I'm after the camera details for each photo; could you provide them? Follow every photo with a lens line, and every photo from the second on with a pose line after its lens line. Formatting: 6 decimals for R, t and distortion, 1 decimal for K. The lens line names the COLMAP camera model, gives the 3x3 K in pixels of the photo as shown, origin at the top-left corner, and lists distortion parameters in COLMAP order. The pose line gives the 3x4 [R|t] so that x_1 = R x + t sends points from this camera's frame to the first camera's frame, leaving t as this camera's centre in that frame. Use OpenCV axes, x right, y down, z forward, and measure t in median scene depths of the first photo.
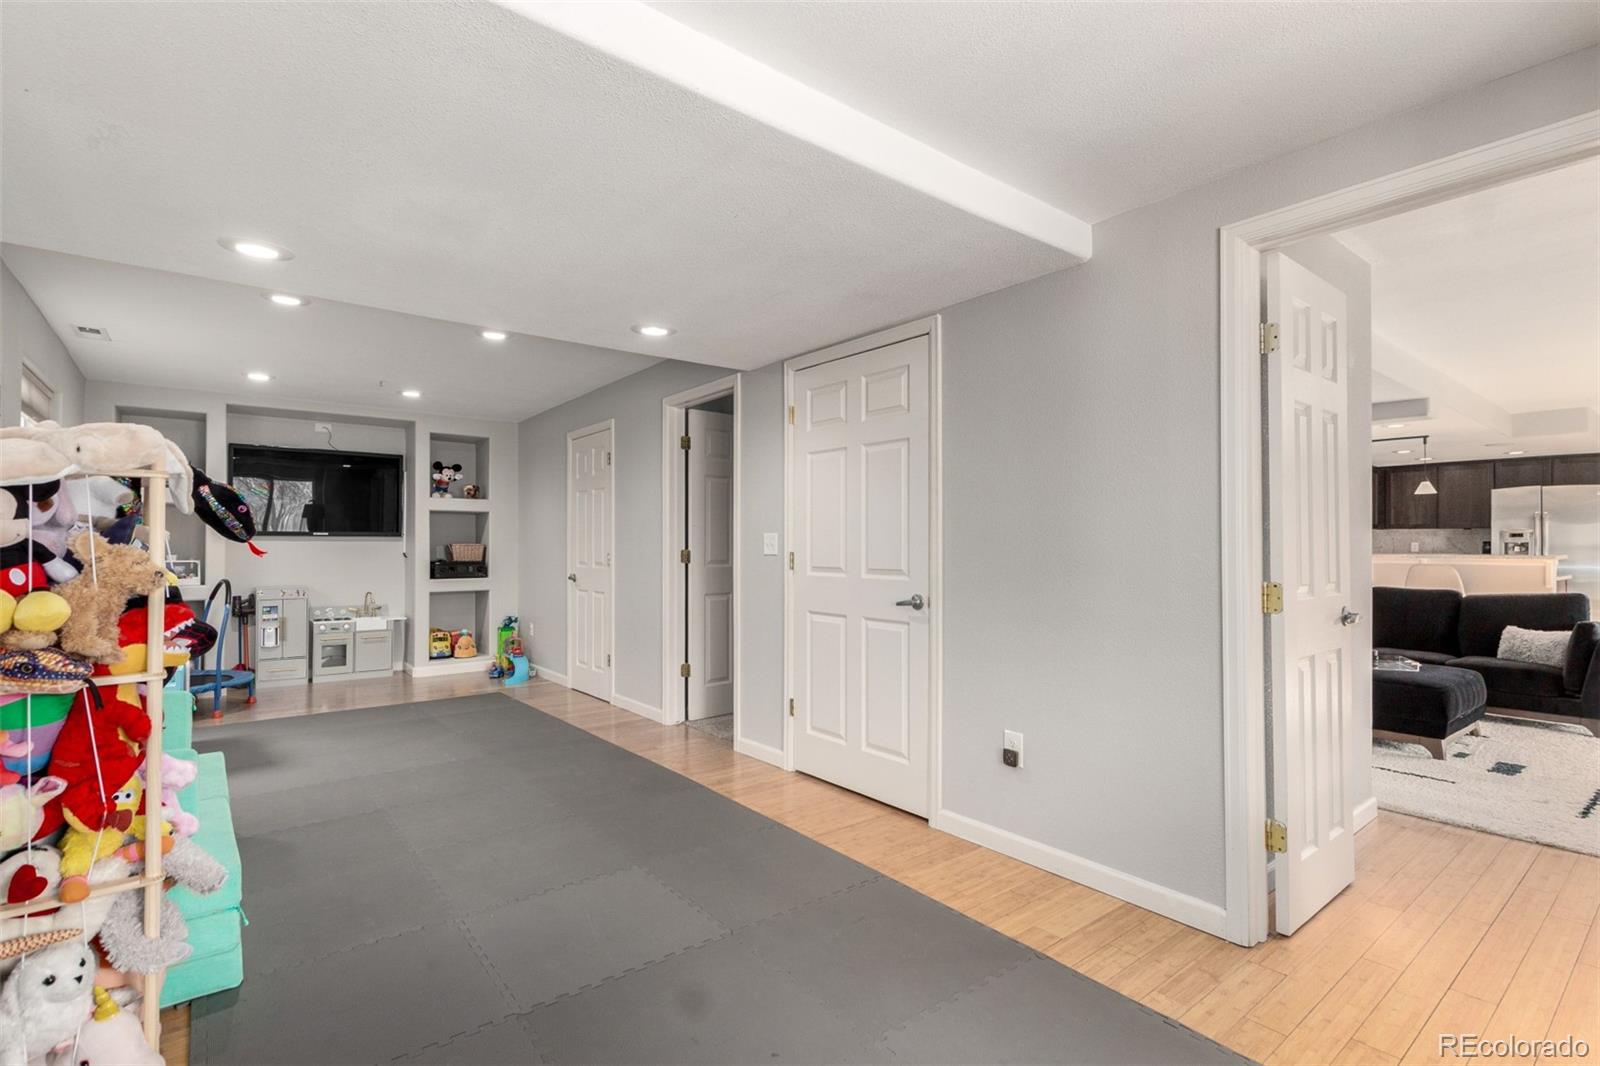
lens RADIAL K [[747.7, 0, 812.6], [0, 747.7, 539.7], [0, 0, 1]] dist [-0.001583, -0.000192]
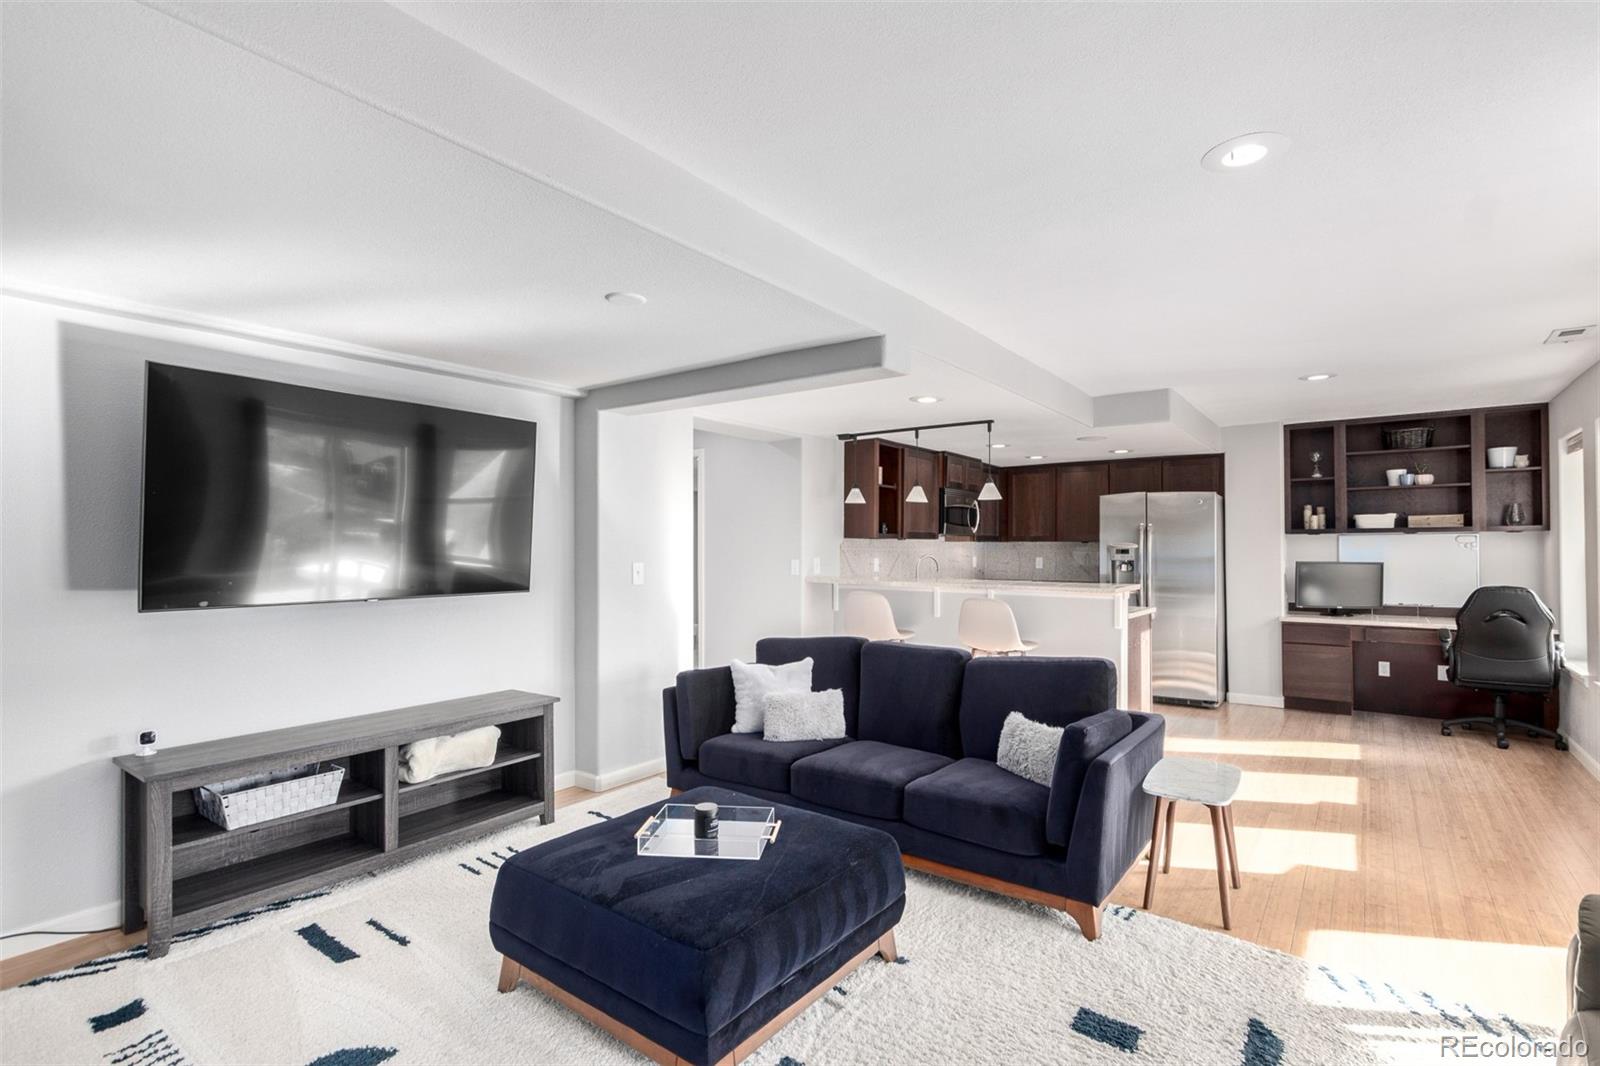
lens RADIAL K [[747.7, 0, 812.6], [0, 747.7, 539.7], [0, 0, 1]] dist [-0.001583, -0.000192]
pose [[0.966814, 0.001404, 0.255478, 0.404782], [-0.001503, 0.999999, 0.000189, -0.018968], [-0.255477, -0.000567, 0.966815, 0.290646]]
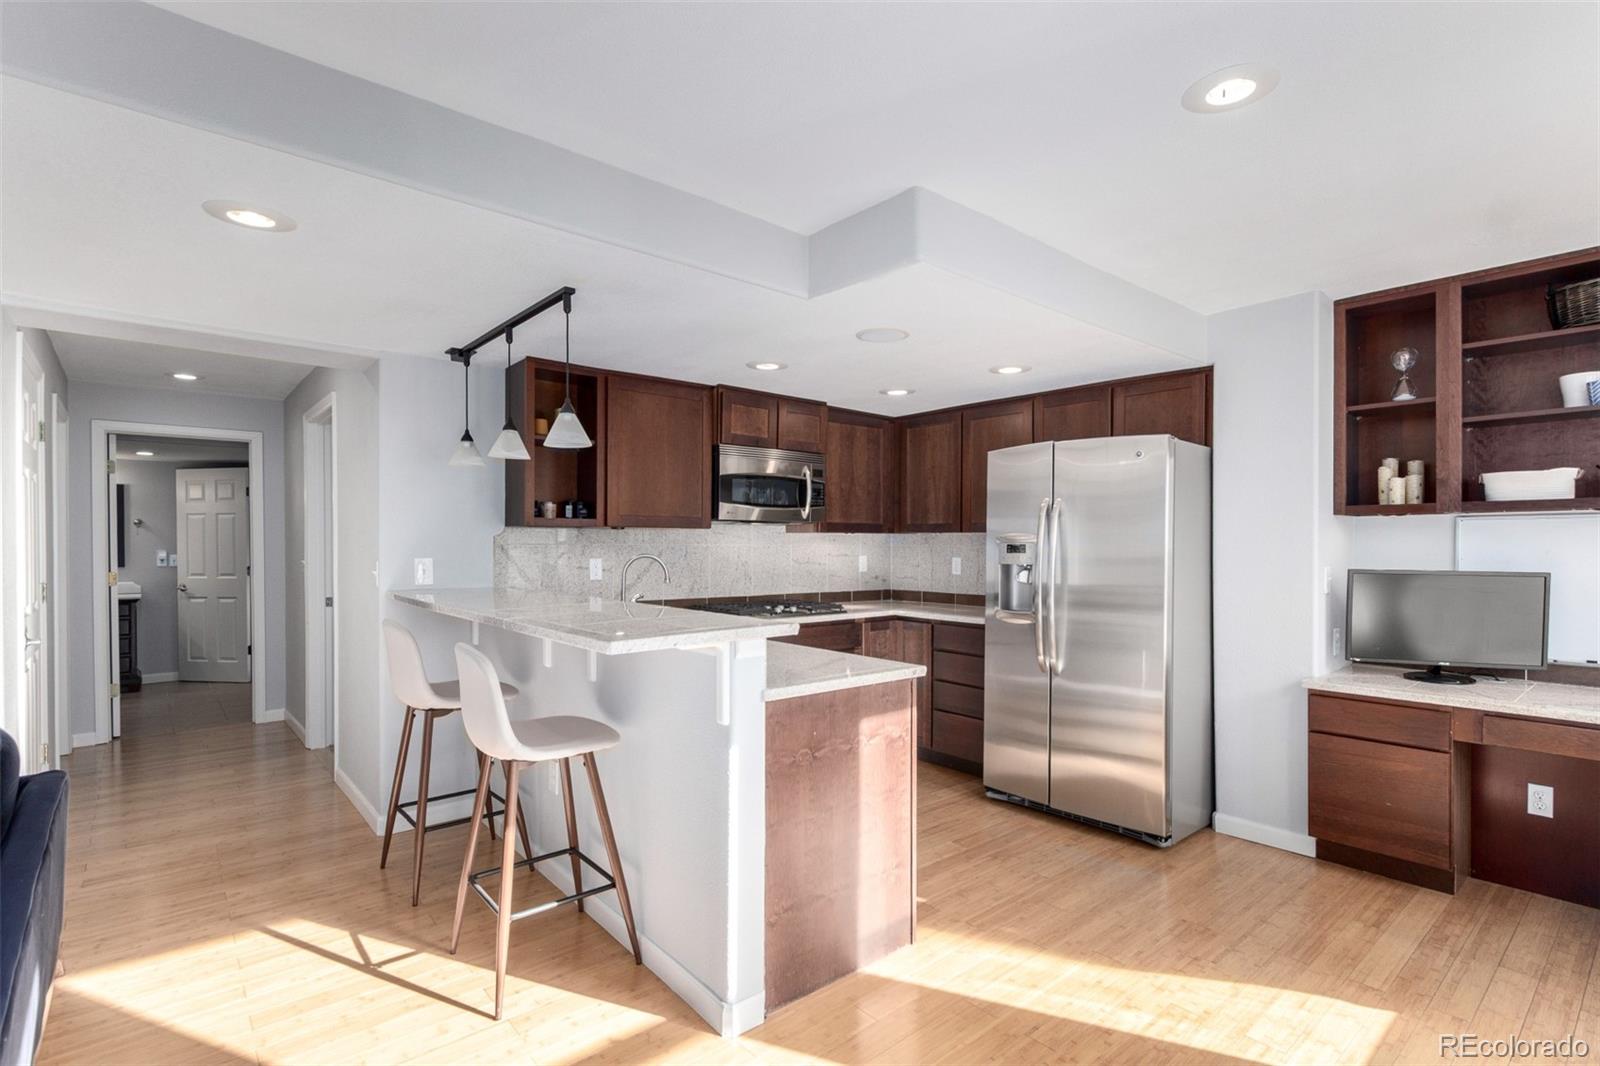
lens RADIAL K [[762.8, 0, 821.9], [0, 762.8, 550.5], [0, 0, 1]] dist [-0.002327, -0.001162]
pose [[0.999218, -0.000974, 0.039539, 0.815889], [0.000239, 0.999827, 0.018591, -0.013899], [-0.039550, -0.018567, 0.999045, 0.537142]]
